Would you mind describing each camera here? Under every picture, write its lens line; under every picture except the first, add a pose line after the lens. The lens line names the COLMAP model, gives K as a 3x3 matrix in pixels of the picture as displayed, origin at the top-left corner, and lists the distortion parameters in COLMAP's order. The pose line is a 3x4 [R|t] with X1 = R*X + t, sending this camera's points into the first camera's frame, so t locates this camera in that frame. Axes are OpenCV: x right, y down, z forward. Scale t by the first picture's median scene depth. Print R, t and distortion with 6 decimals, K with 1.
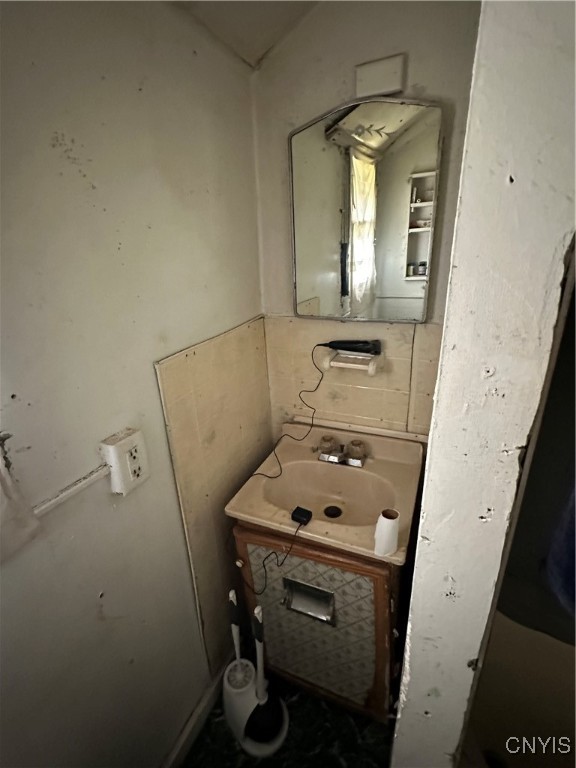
lens RADIAL K [[365.6, 0, 288.3], [0, 365.6, 384.2], [0, 0, 1]] dist [0.001843, -0.000556]
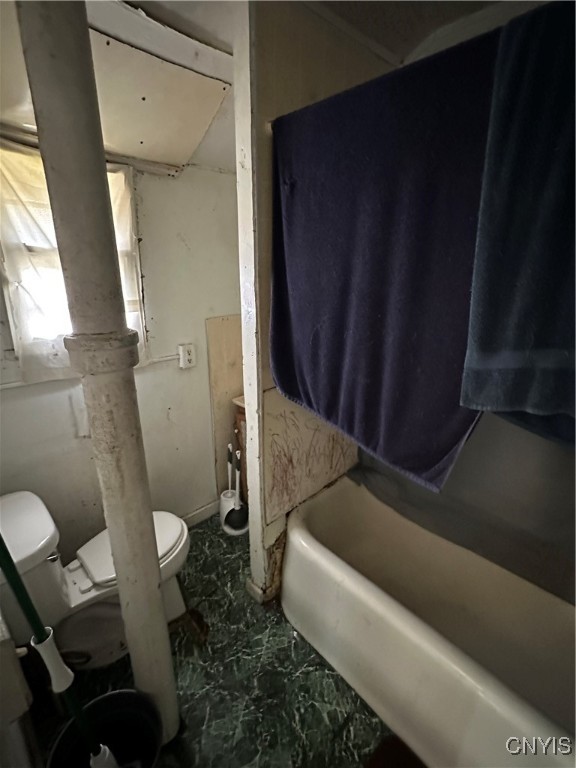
lens RADIAL K [[365.6, 0, 287.1], [0, 365.6, 381.7], [0, 0, 1]] dist [0.001843, -0.000556]
pose [[0.929772, 0.140245, -0.340376, 1.030515], [-0.161198, 0.986339, -0.033928, 0.352760], [0.330968, 0.086414, 0.939677, -1.056174]]
